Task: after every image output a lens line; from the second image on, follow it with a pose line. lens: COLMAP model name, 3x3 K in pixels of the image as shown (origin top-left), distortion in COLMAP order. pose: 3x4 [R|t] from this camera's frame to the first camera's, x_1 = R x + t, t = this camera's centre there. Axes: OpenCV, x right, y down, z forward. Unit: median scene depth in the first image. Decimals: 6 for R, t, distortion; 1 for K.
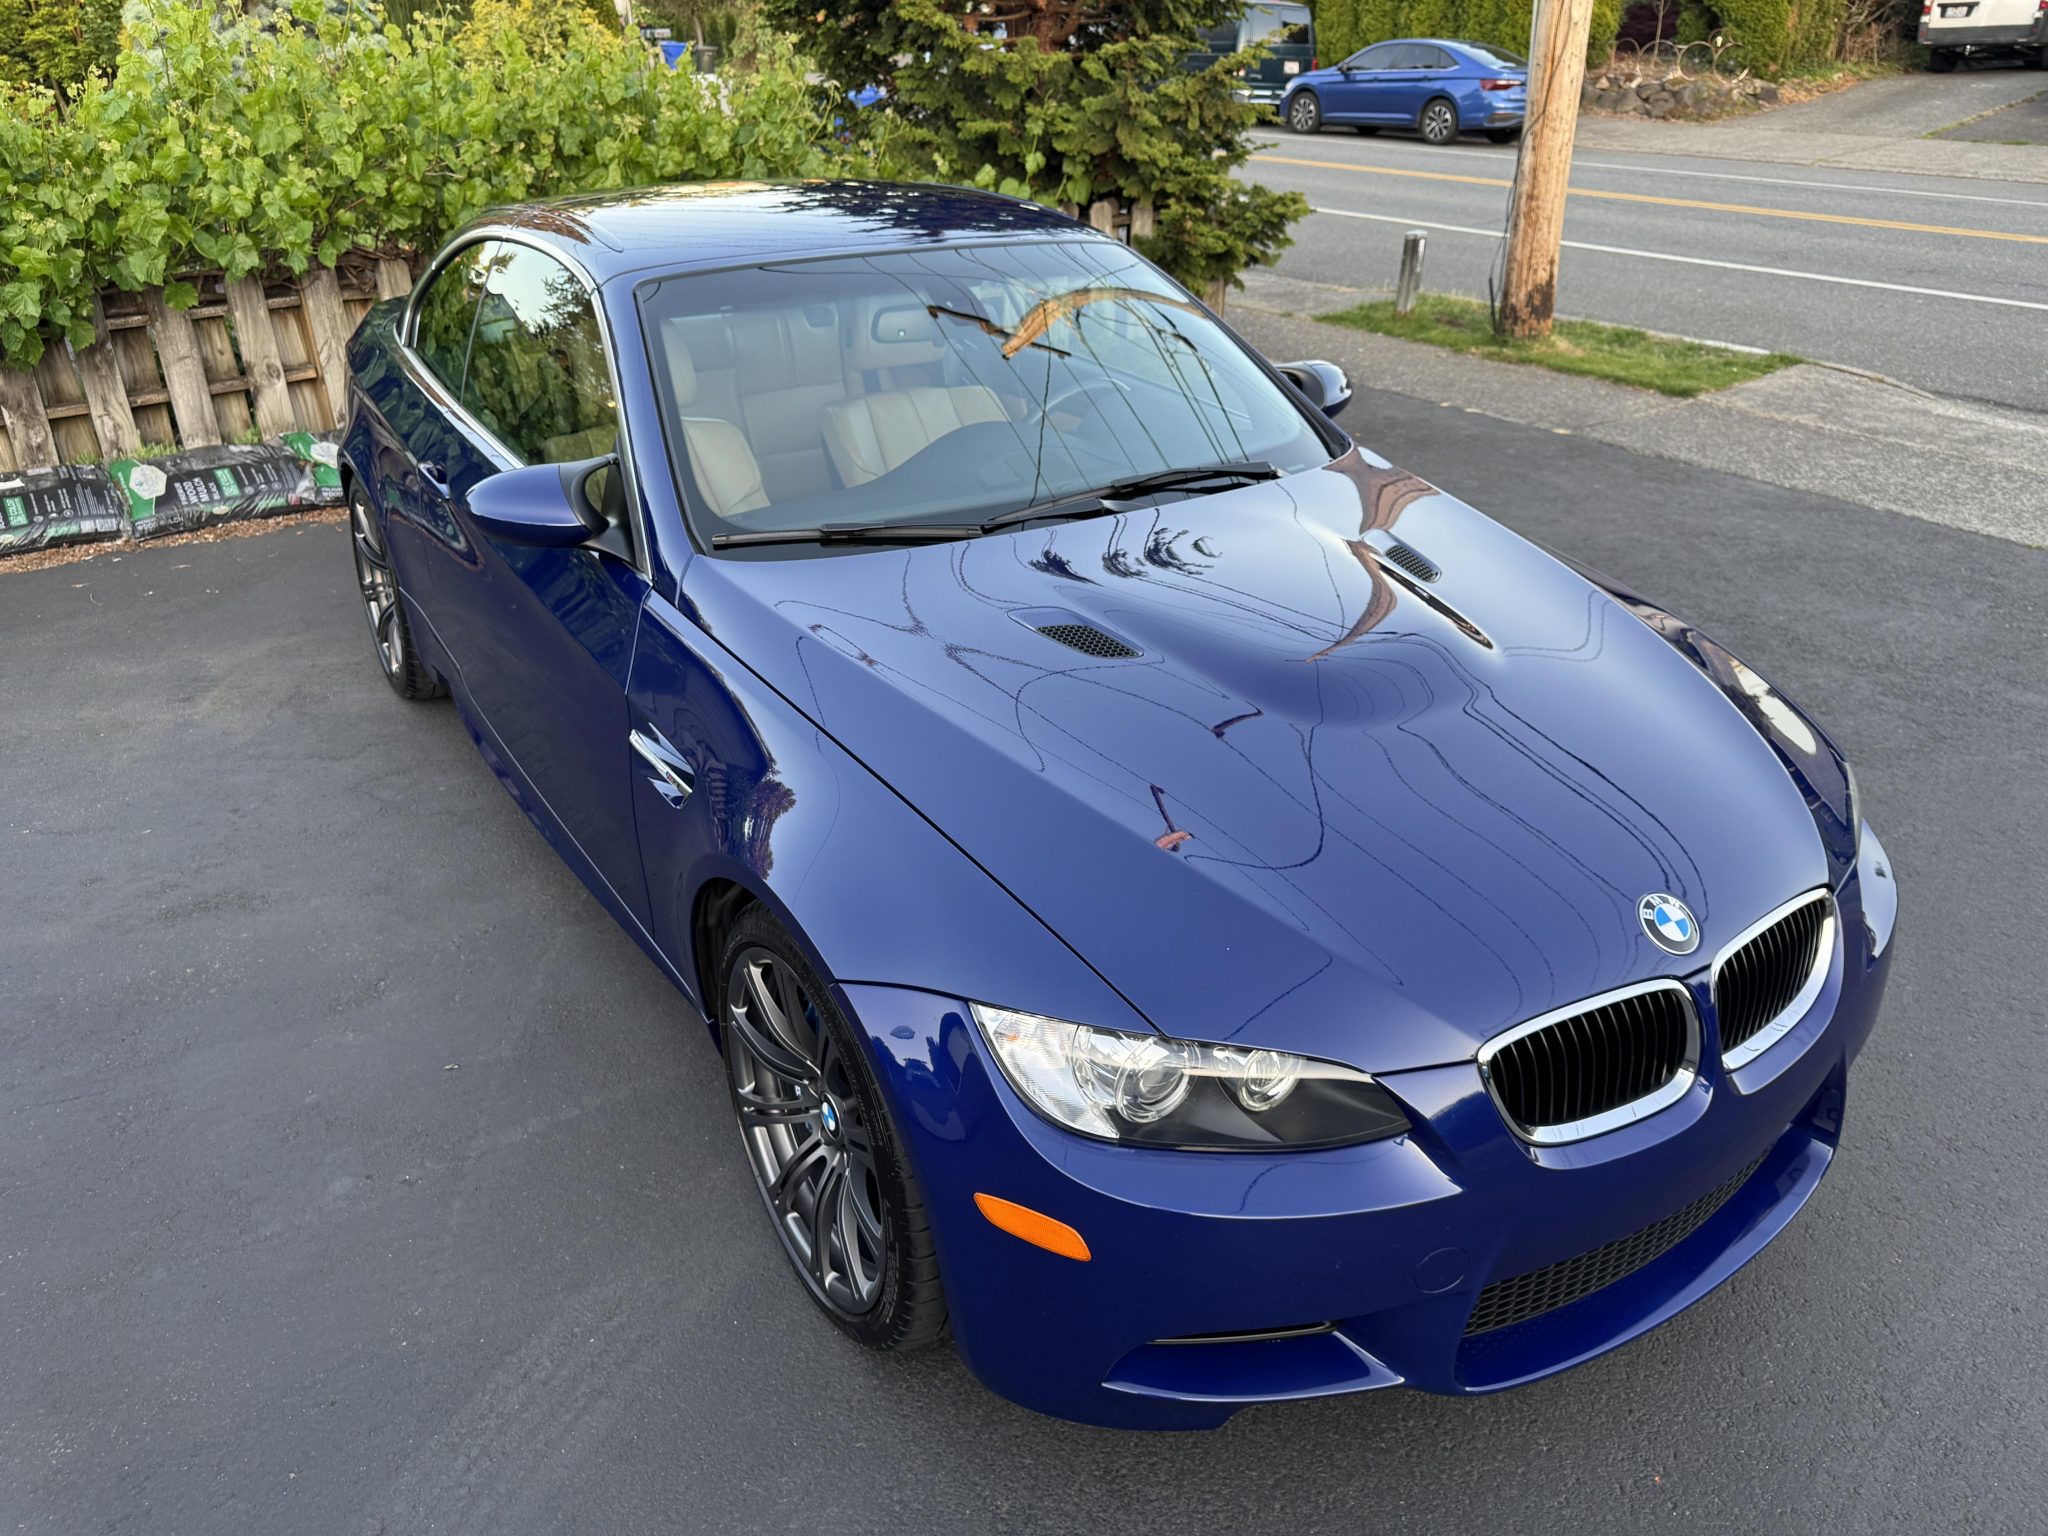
lens RADIAL K [[1491.1, 0, 1017.7], [0, 1491.1, 771.8], [0, 0, 1]] dist [0.002476, -0.006338]
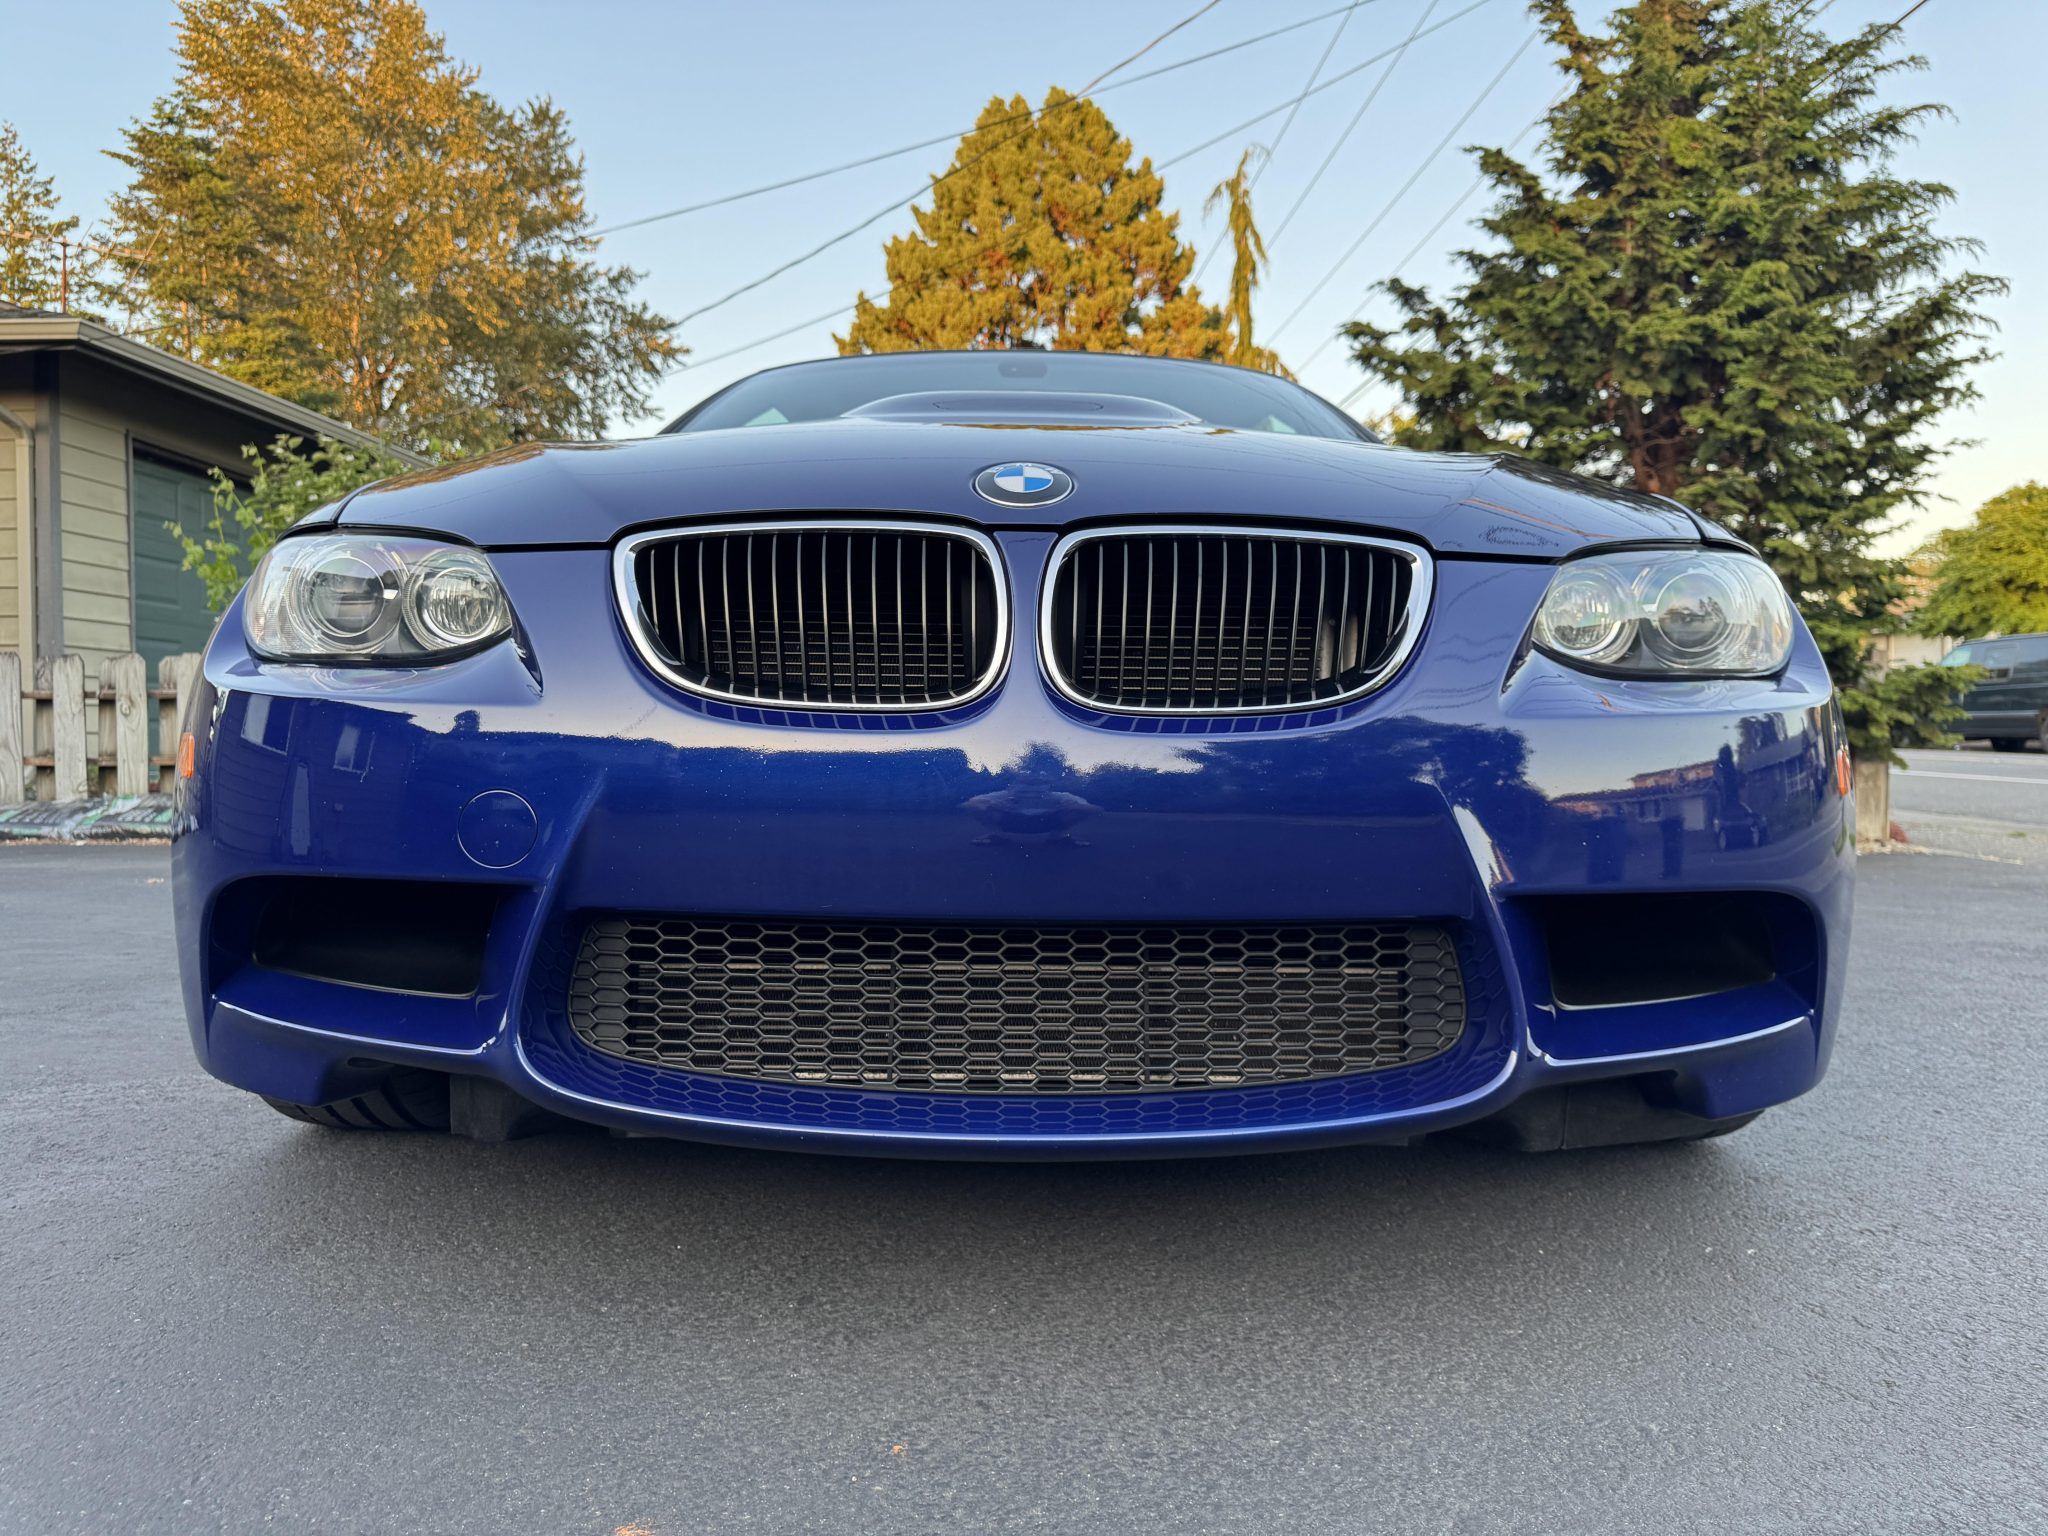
lens RADIAL K [[1476.8, 0, 1025.1], [0, 1476.8, 761.2], [0, 0, 1]] dist [0.003001, -0.008312]
pose [[0.848877, 0.018957, -0.528251, 0.246845], [-0.242345, 0.902094, -0.357066, 0.141962], [0.469762, 0.431124, 0.770361, 0.159615]]
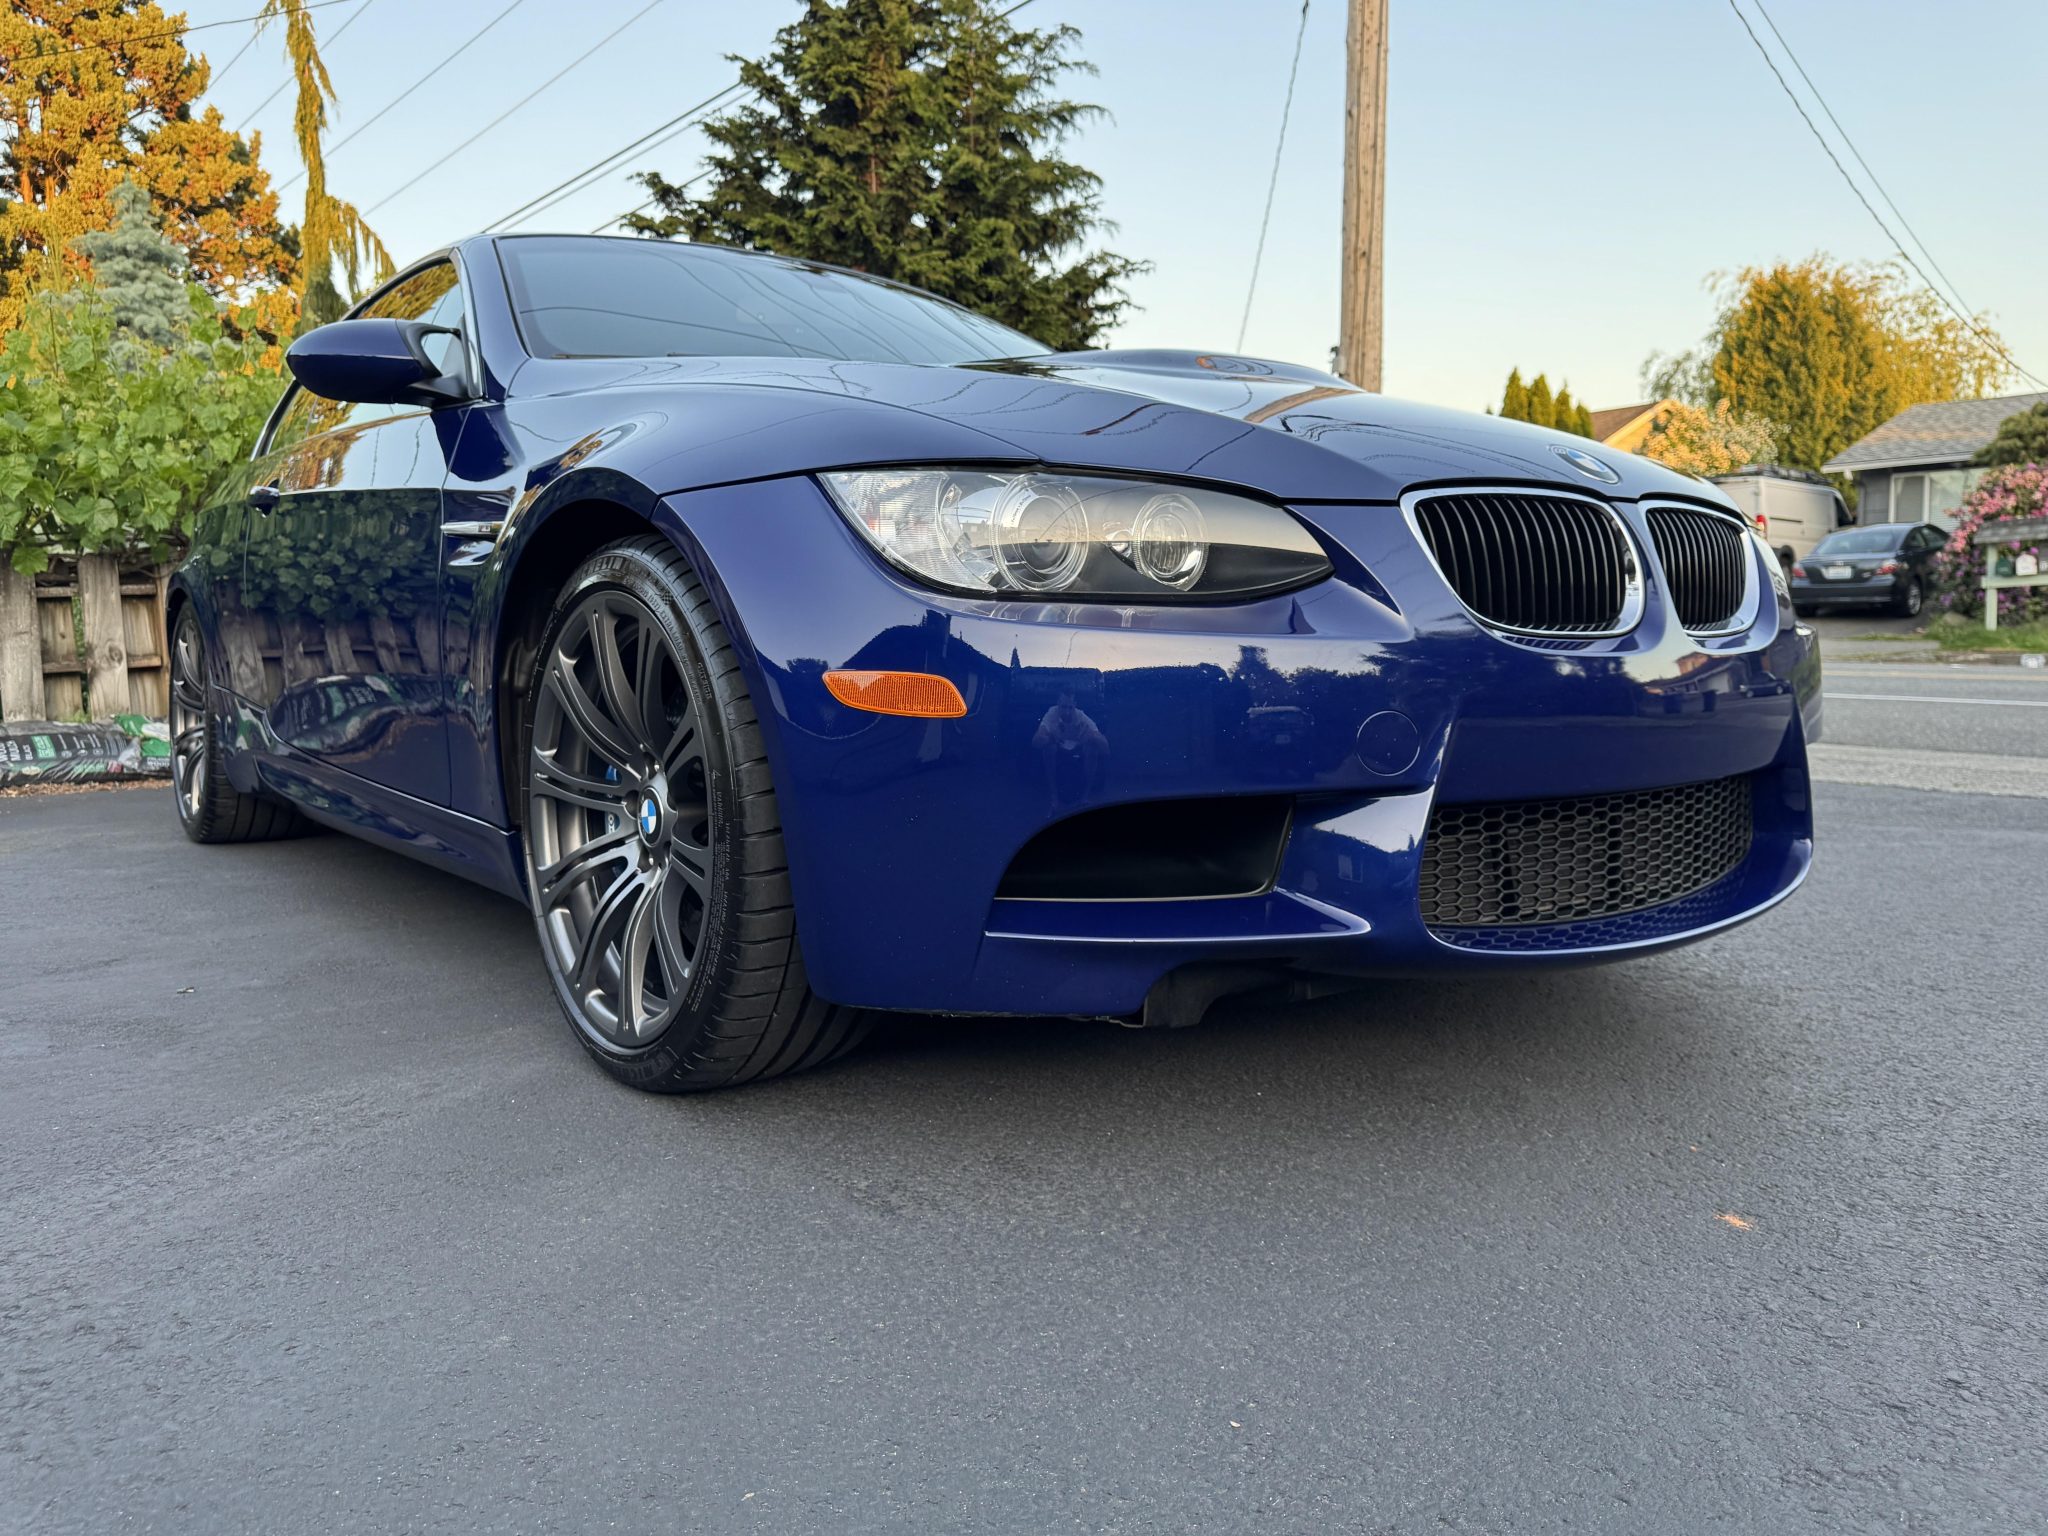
lens RADIAL K [[1491.1, 0, 1017.7], [0, 1491.1, 771.8], [0, 0, 1]] dist [0.002476, -0.006338]
pose [[0.995898, -0.010863, 0.089828, 0.001307], [0.042043, 0.934643, -0.353093, 0.179644], [-0.080122, 0.355421, 0.931266, 0.072246]]
